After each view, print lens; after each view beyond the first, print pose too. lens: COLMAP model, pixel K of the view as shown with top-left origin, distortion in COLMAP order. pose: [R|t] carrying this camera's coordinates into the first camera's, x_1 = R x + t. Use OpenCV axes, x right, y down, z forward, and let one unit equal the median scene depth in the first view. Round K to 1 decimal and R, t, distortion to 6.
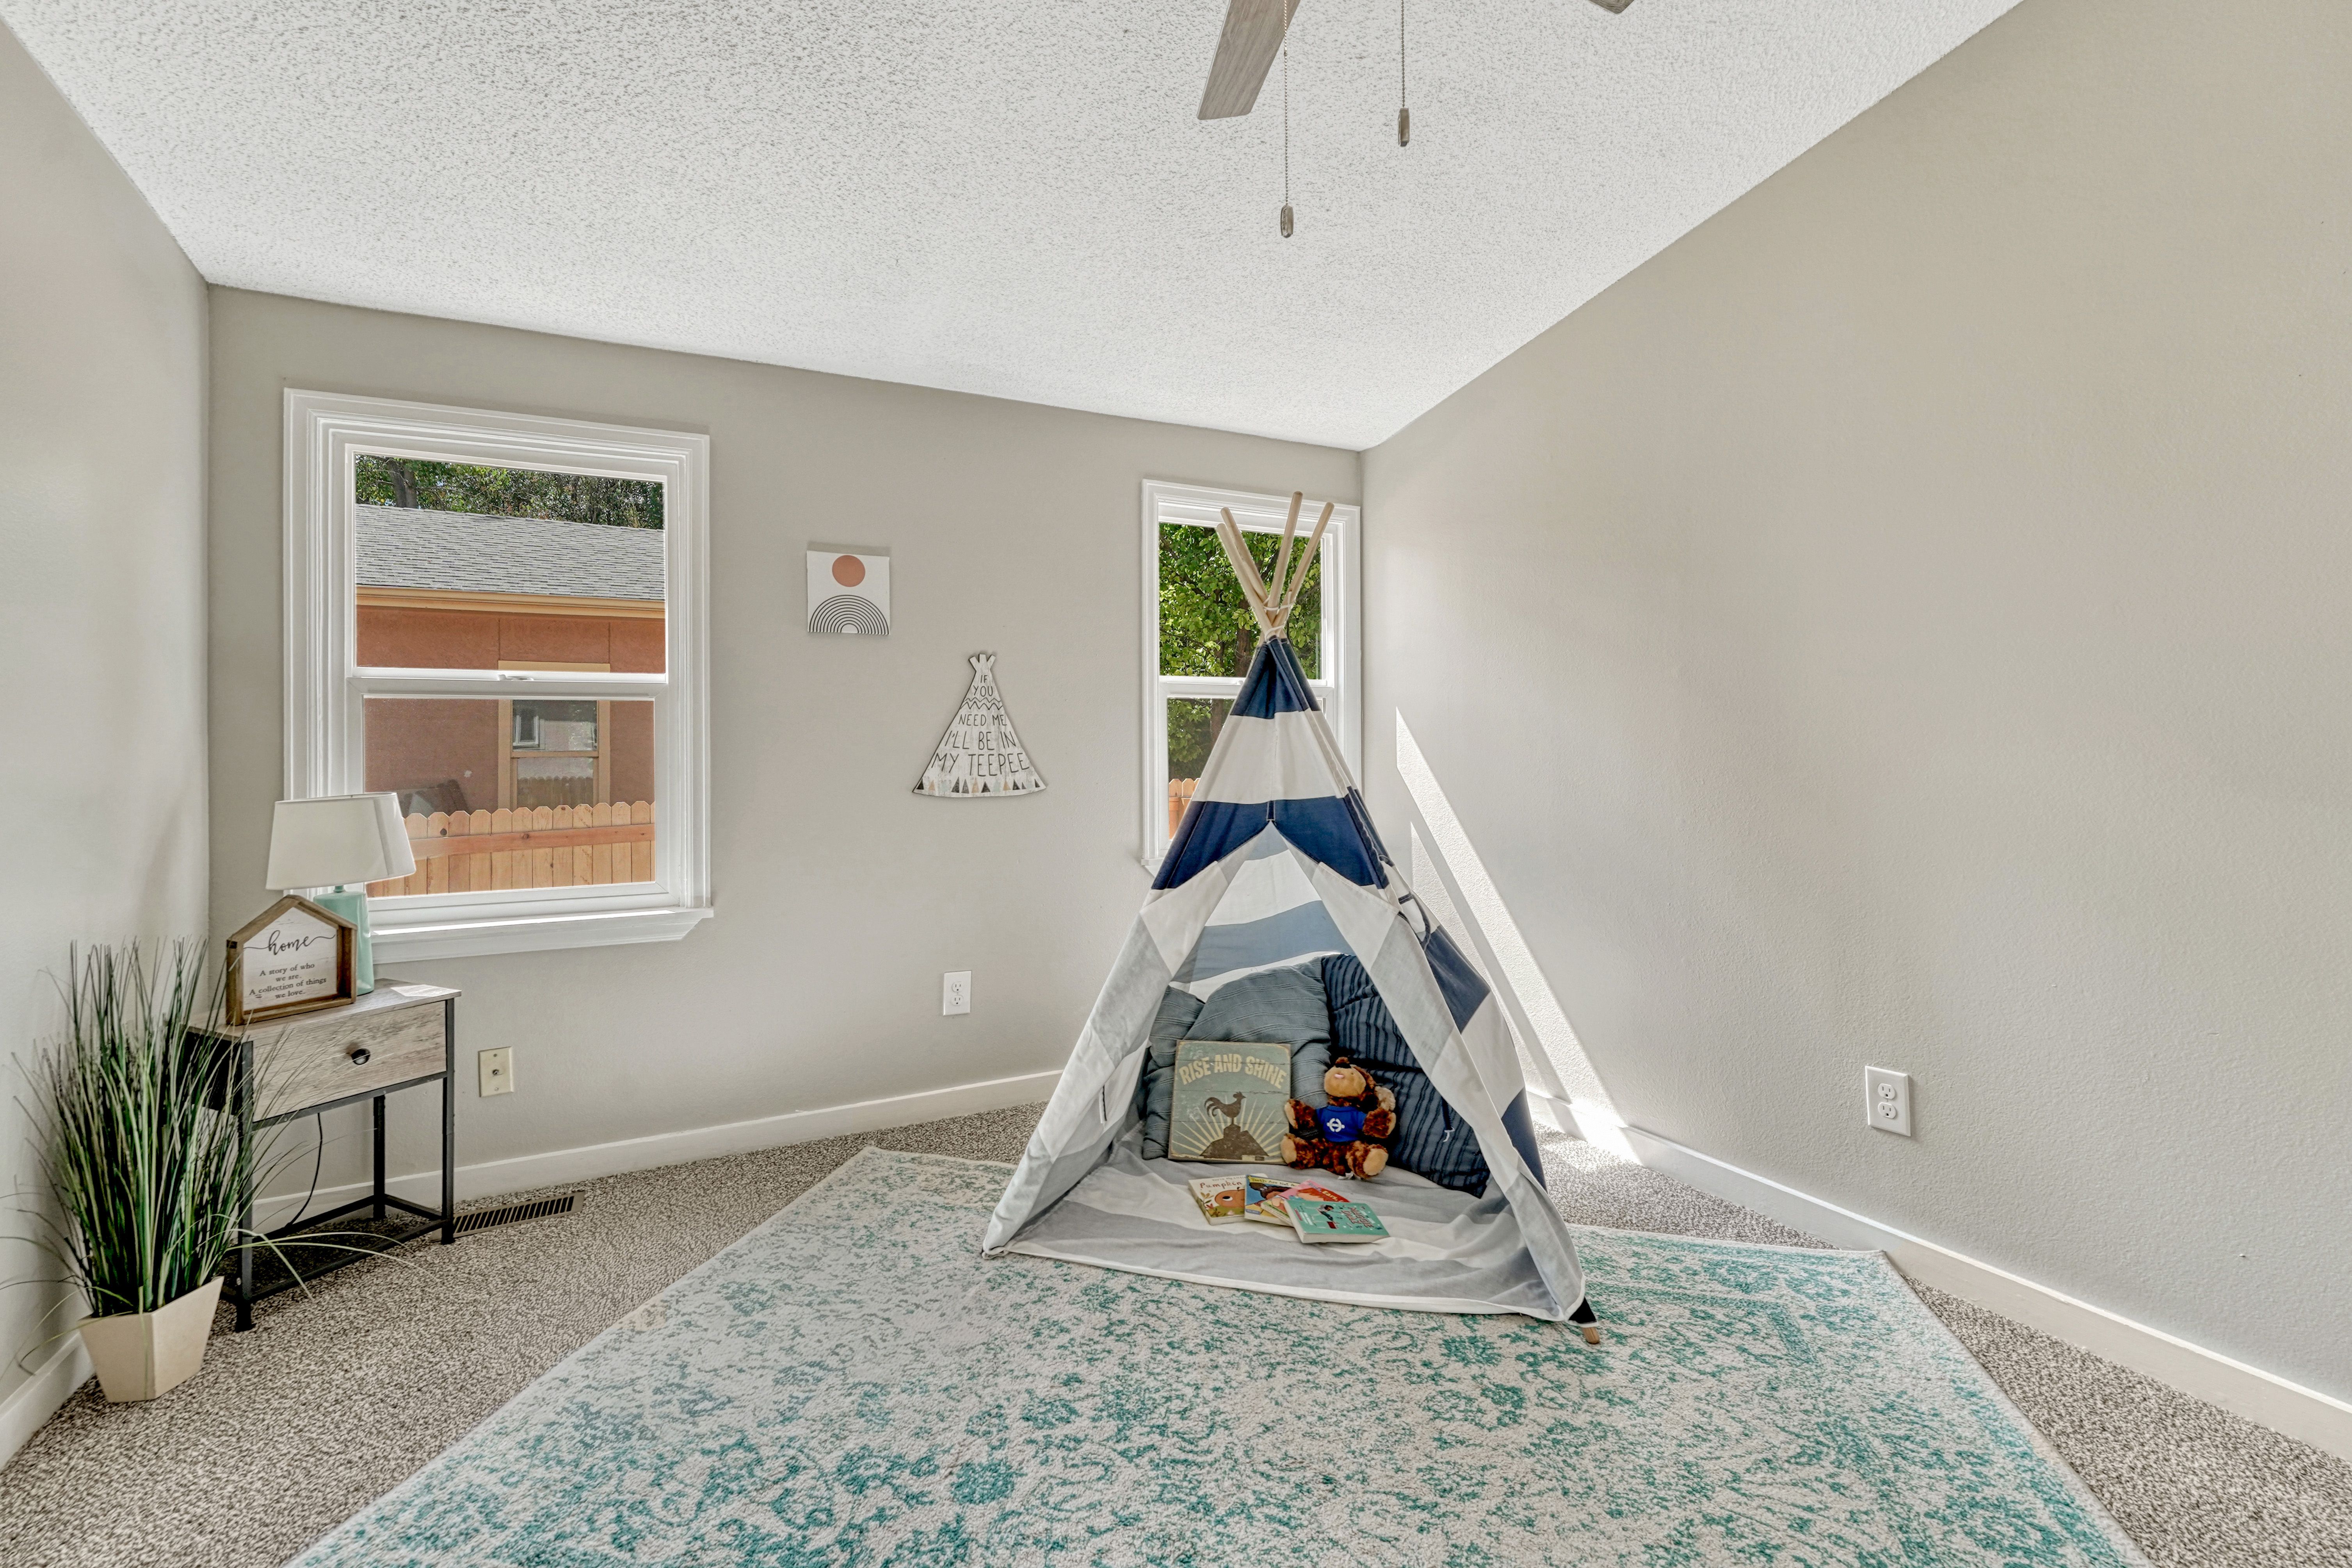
lens RADIAL K [[1002.9, 0, 1168.3], [0, 1002.9, 762.1], [0, 0, 1]] dist [-0.011297, 0.001247]
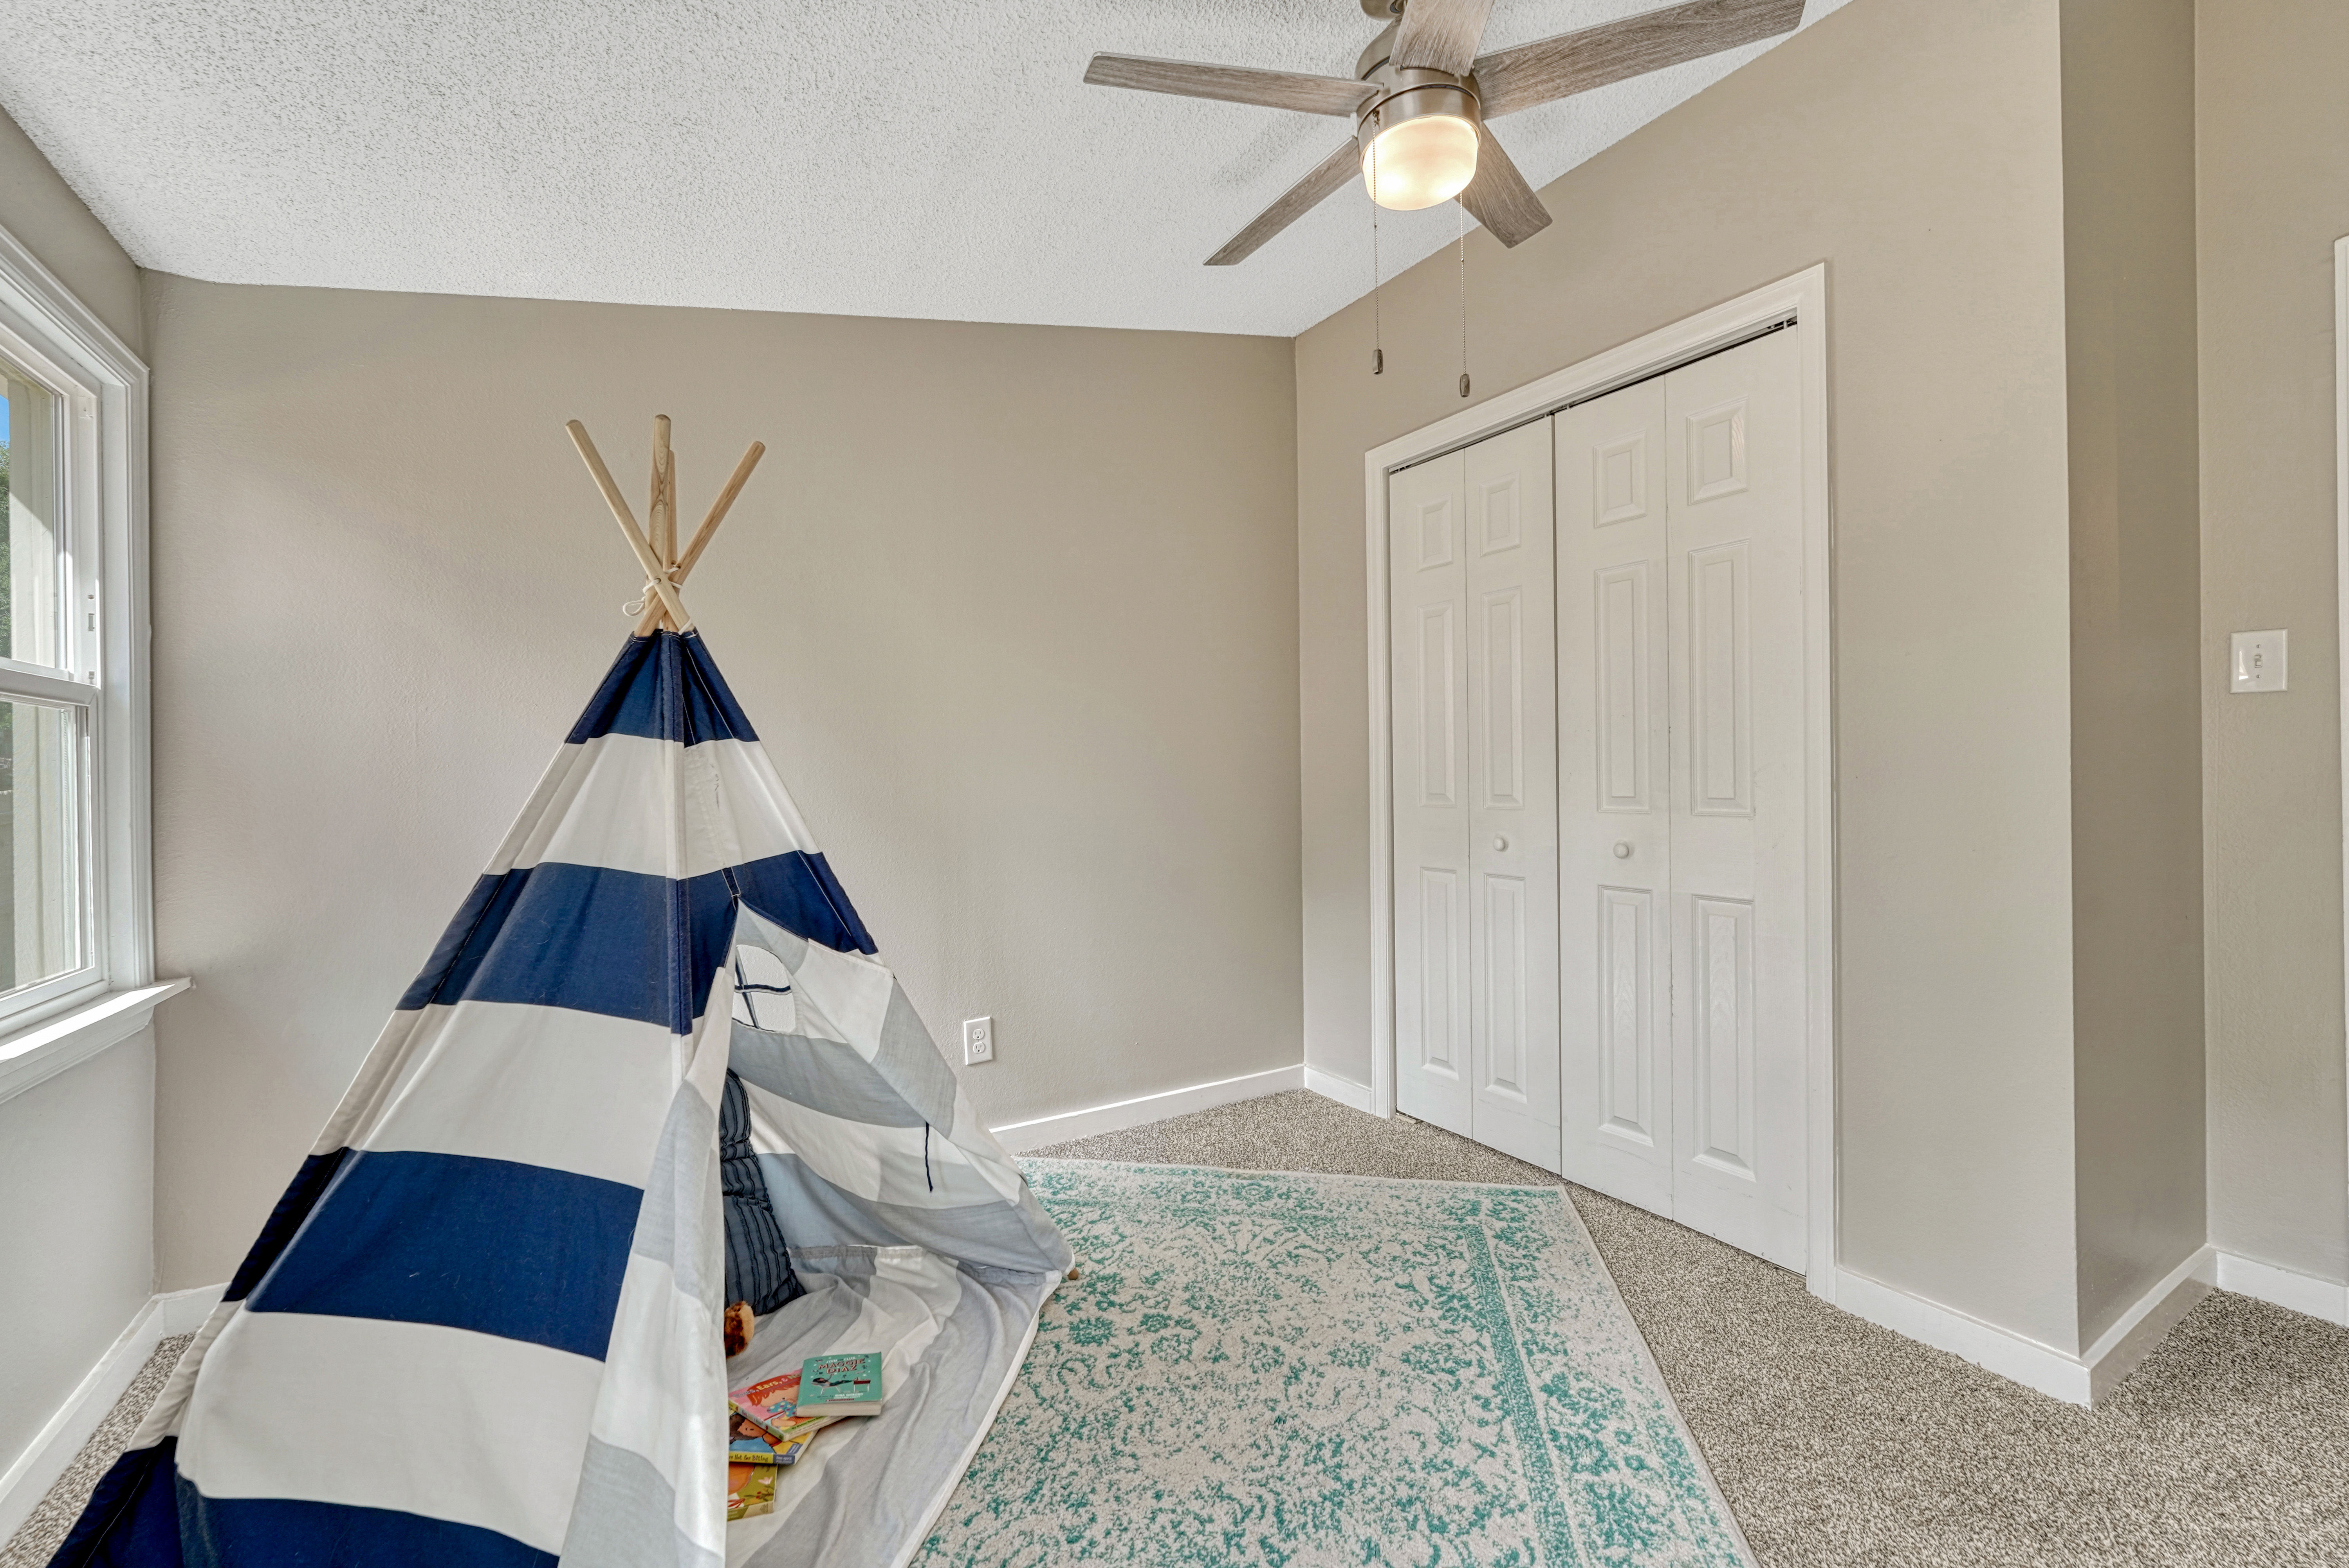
lens RADIAL K [[1001.5, 0, 1155.8], [0, 1001.5, 775.4], [0, 0, 1]] dist [-0.011297, 0.001247]
pose [[-0.075264, 0.007007, 0.997139, -0.856403], [0.029445, 0.999555, -0.004801, -0.019980], [-0.996729, 0.029000, -0.075437, 1.054043]]
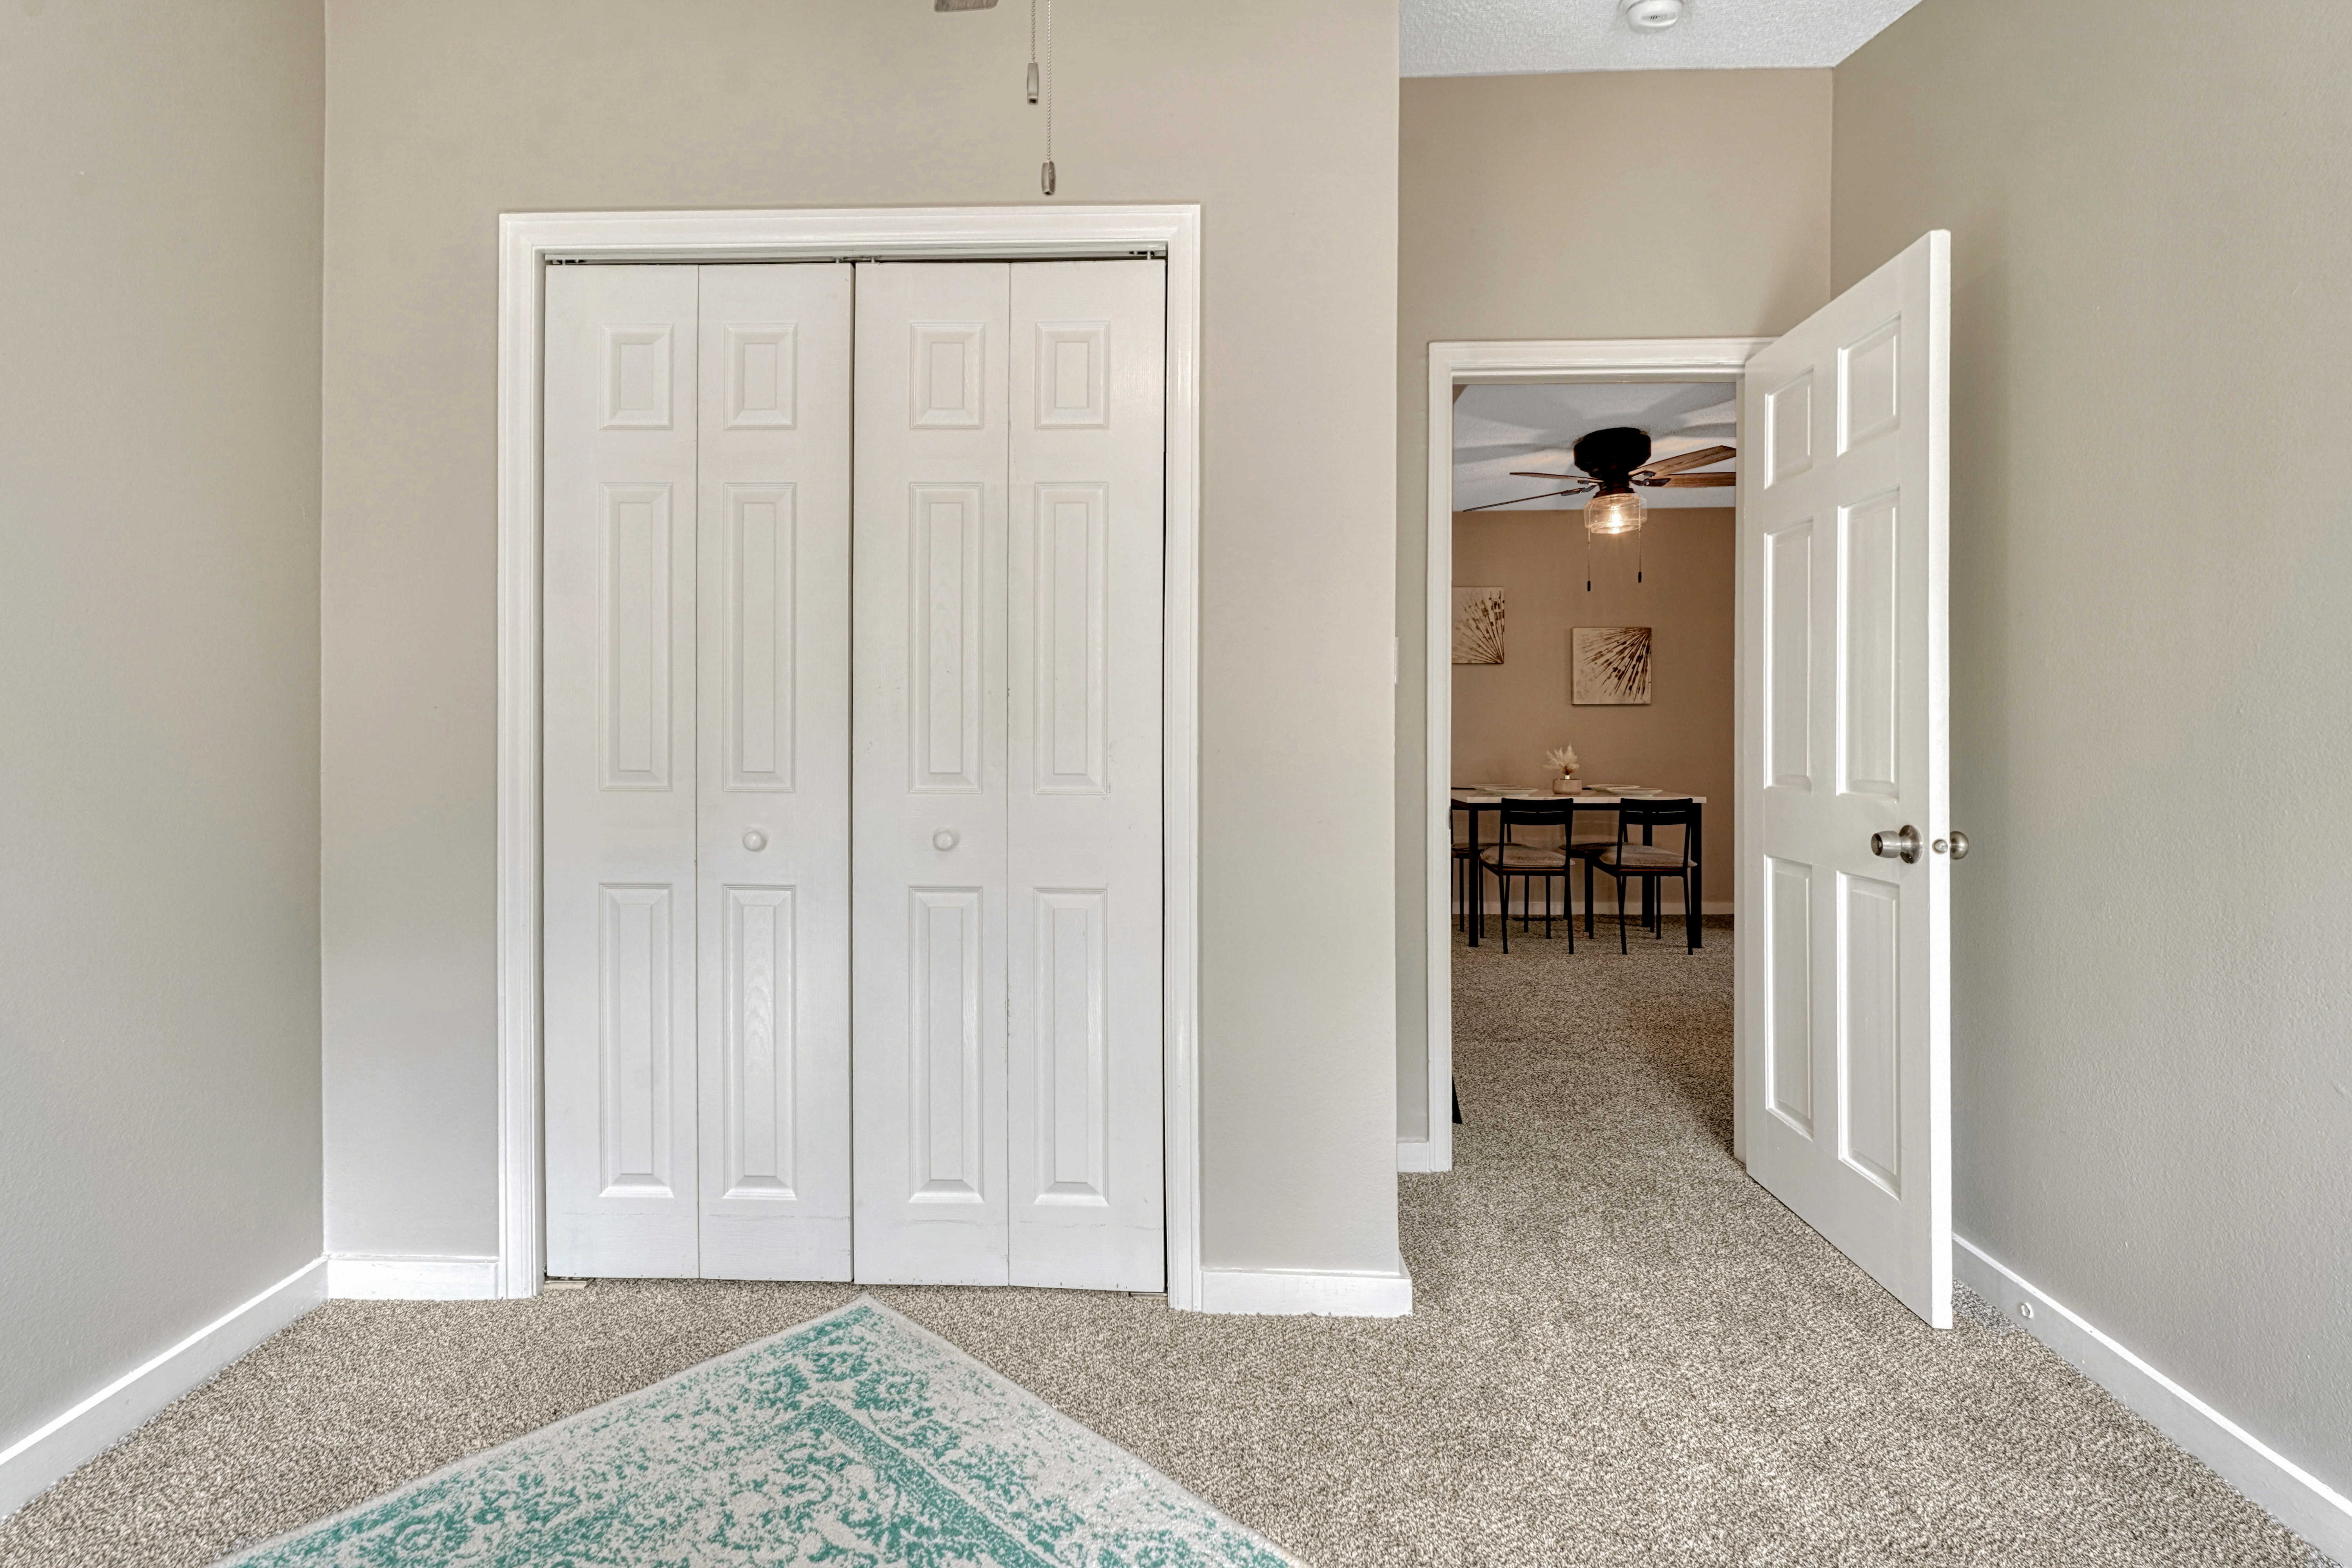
lens RADIAL K [[1170.7, 0, 1125.3], [0, 1170.7, 736.0], [0, 0, 1]] dist [0.011443, 0.000532]
pose [[-0.883069, 0.005298, 0.469213, -0.272955], [0.011575, 0.999878, 0.010494, -0.030732], [-0.469100, 0.014698, -0.883023, 1.372550]]
